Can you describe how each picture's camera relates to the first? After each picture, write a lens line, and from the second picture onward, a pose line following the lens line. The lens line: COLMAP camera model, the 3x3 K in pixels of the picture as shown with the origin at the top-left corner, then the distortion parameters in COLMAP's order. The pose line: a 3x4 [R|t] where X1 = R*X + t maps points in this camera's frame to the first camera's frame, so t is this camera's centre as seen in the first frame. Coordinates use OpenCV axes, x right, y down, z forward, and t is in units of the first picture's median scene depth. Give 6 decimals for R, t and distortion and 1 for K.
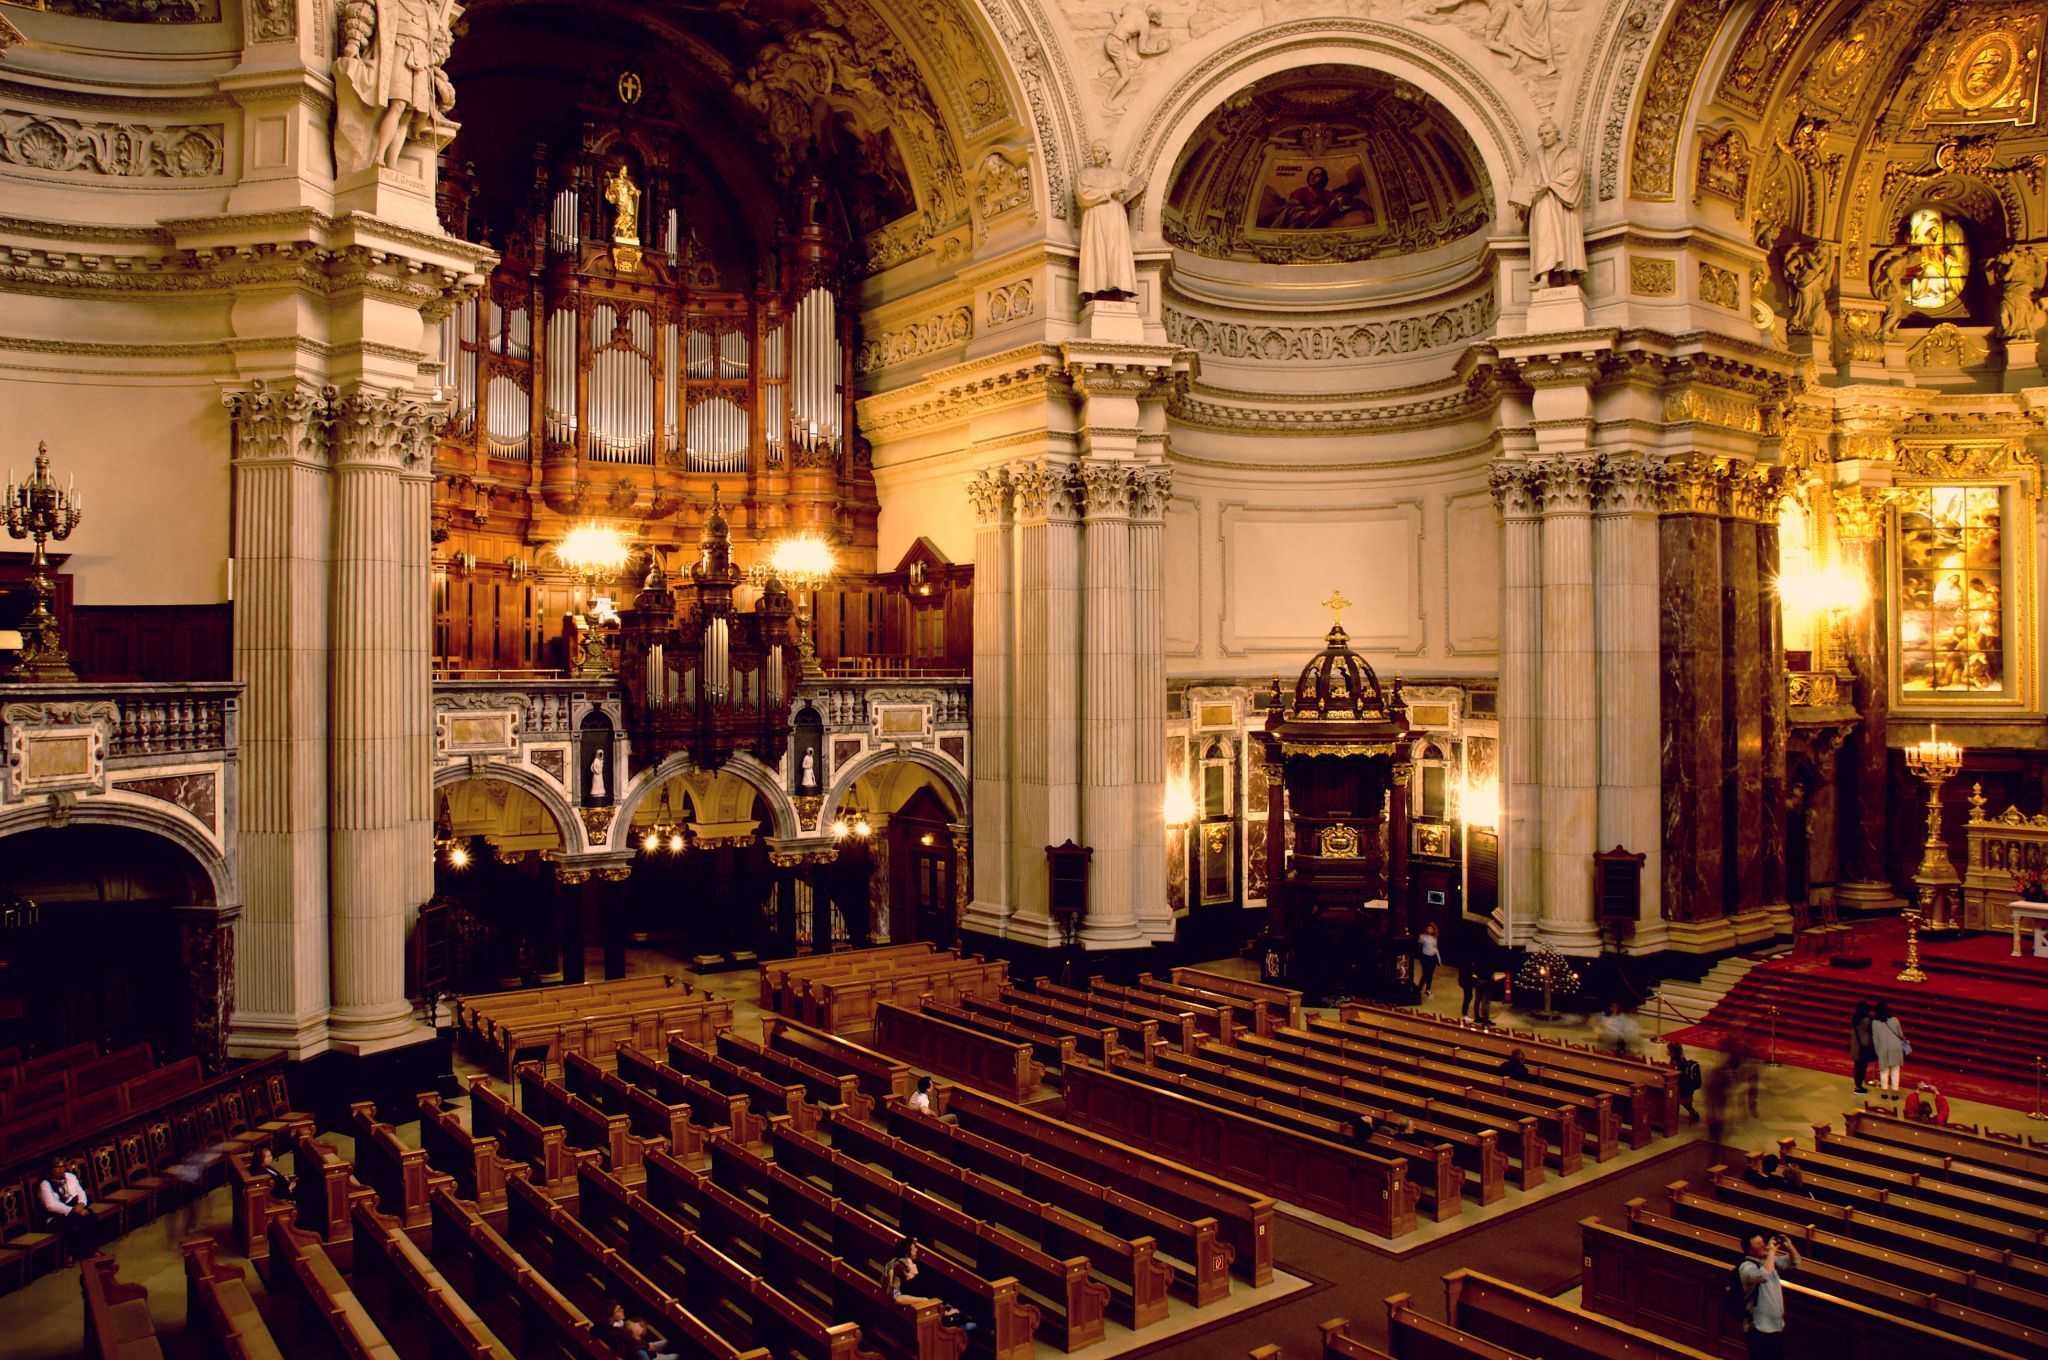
lens RADIAL K [[1545.2, 0, 990.7], [0, 1545.2, 670.9], [0, 0, 1]] dist [-0.136987, 0.112290]
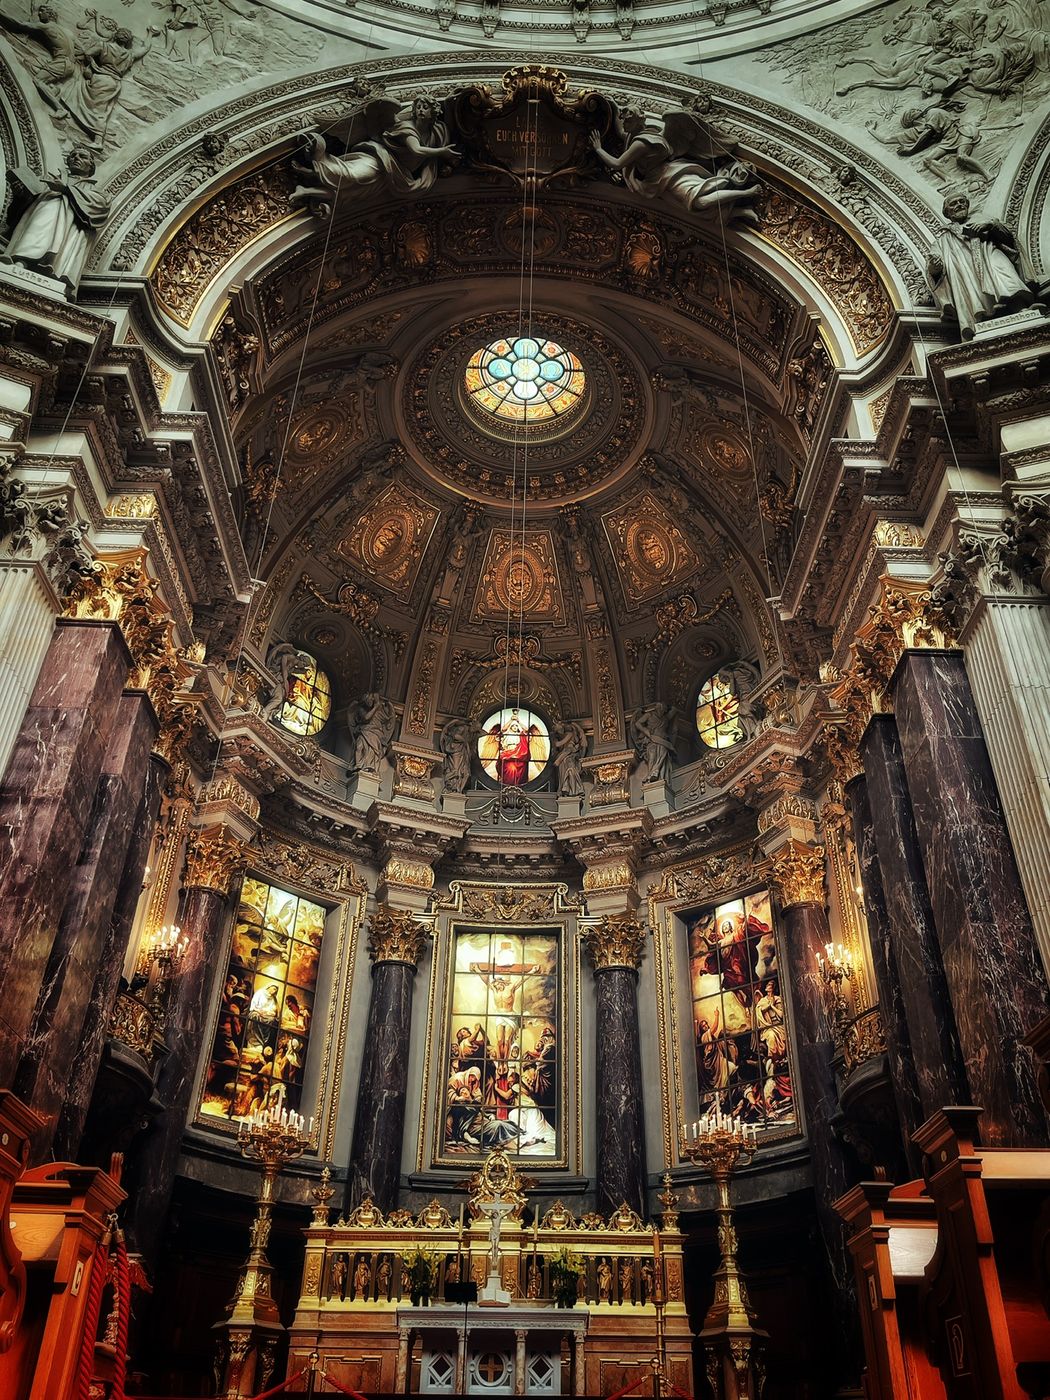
lens RADIAL K [[1145.7, 0, 547.9], [0, 1145.7, 669.0], [0, 0, 1]] dist [0.093939, -0.126587]
pose [[0.559666, 0.500718, 0.660344, 0.226134], [-0.023342, 0.806035, -0.591408, 0.213596], [-0.828389, 0.315577, 0.462799, 0.569508]]
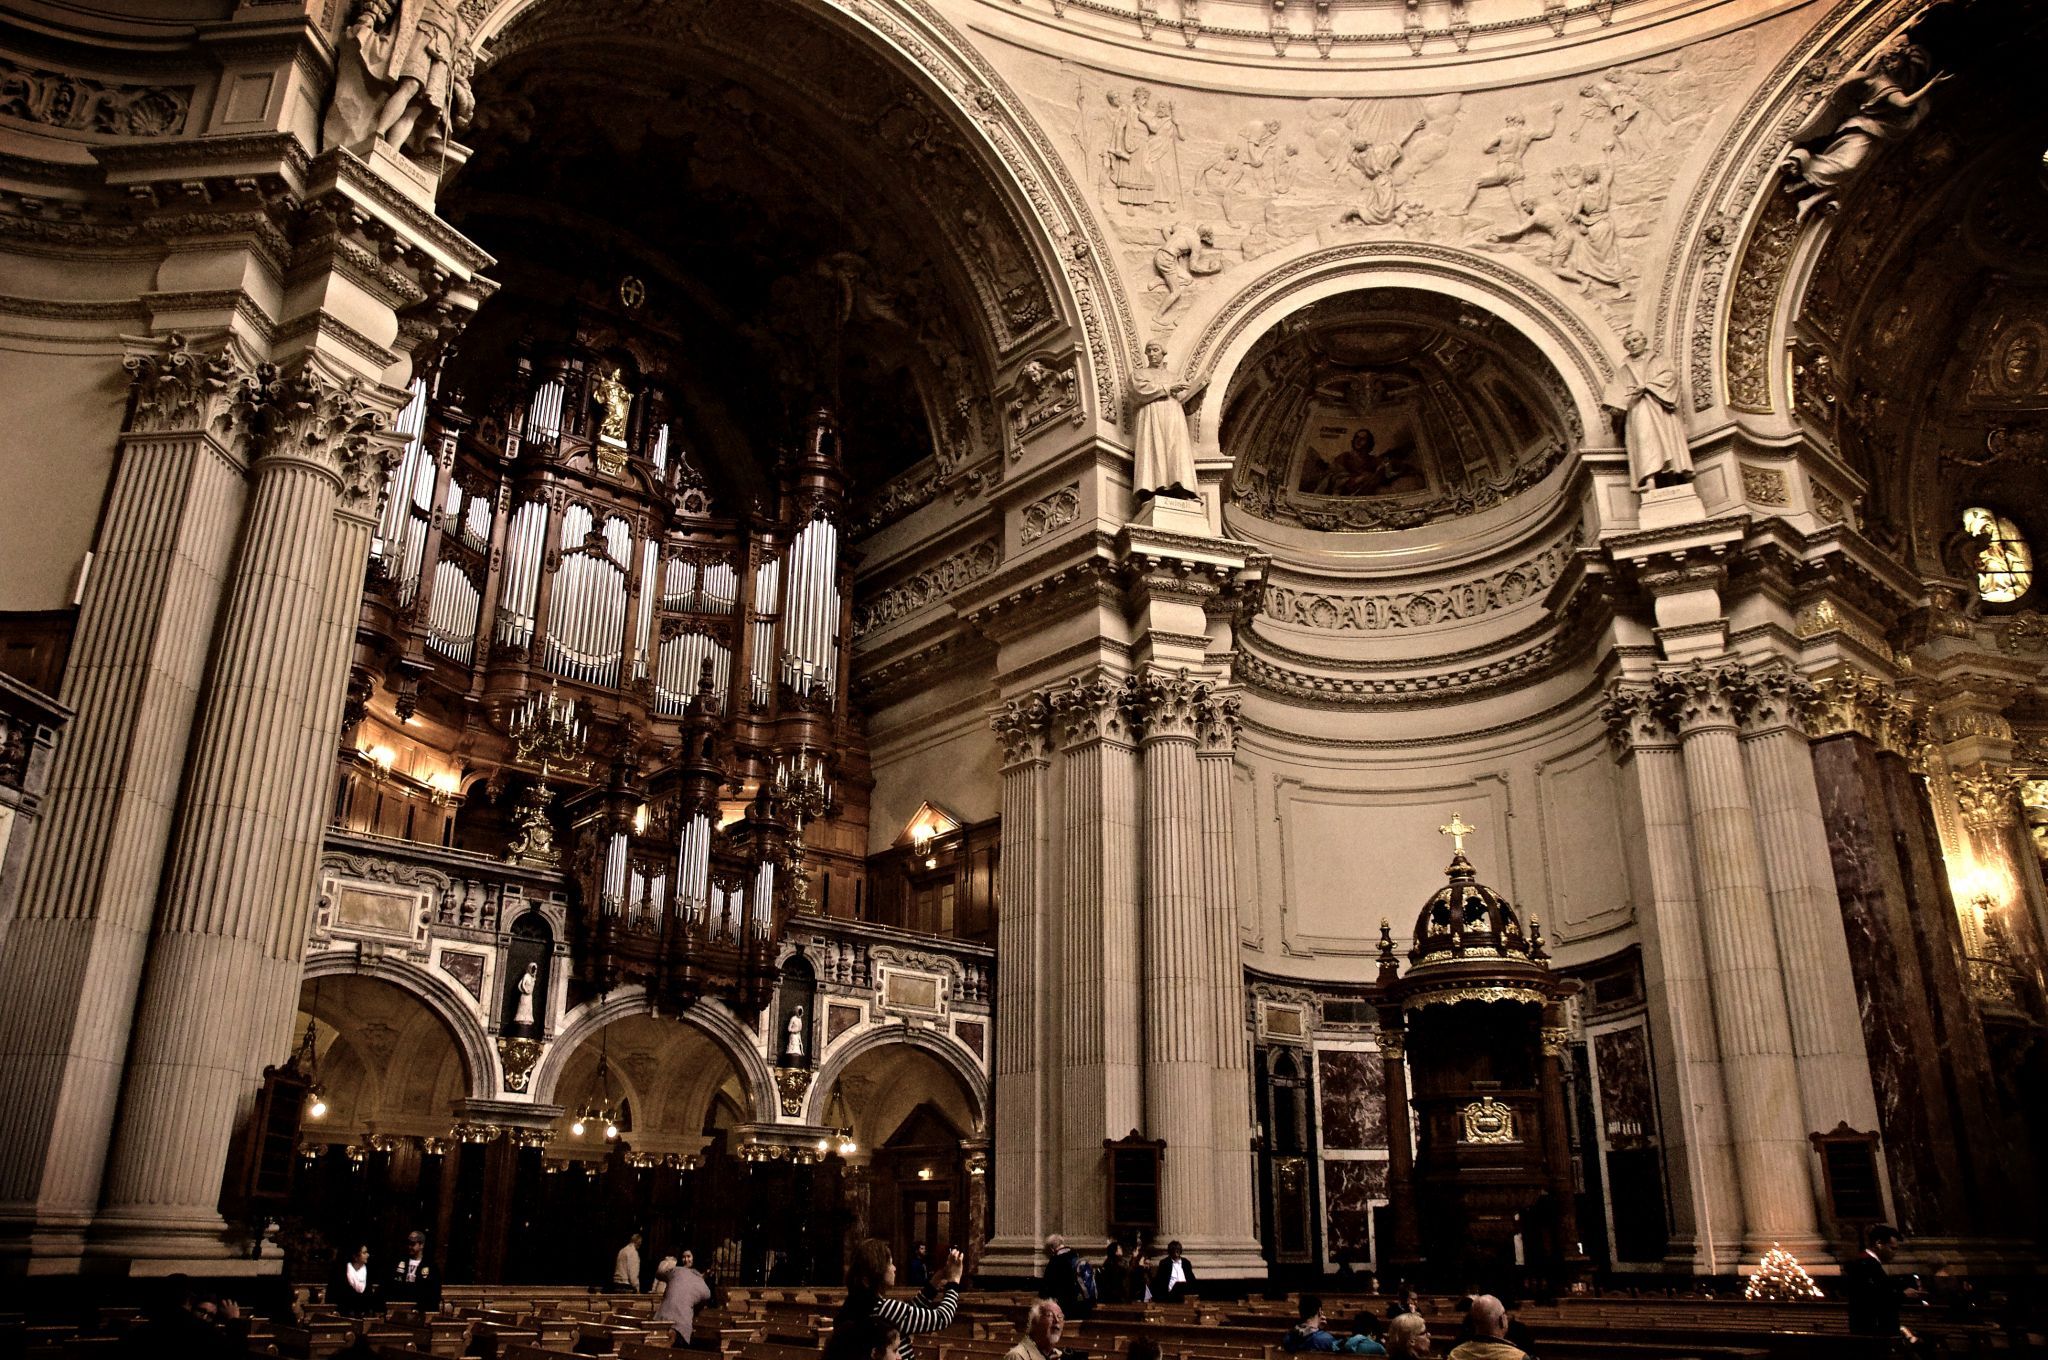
lens RADIAL K [[1545.2, 0, 990.7], [0, 1545.2, 670.9], [0, 0, 1]] dist [-0.136987, 0.112290]
pose [[0.997030, 0.040751, 0.065354, -0.079509], [-0.015006, 0.935074, -0.354135, 0.166136], [-0.075542, 0.352102, 0.932908, 0.218278]]
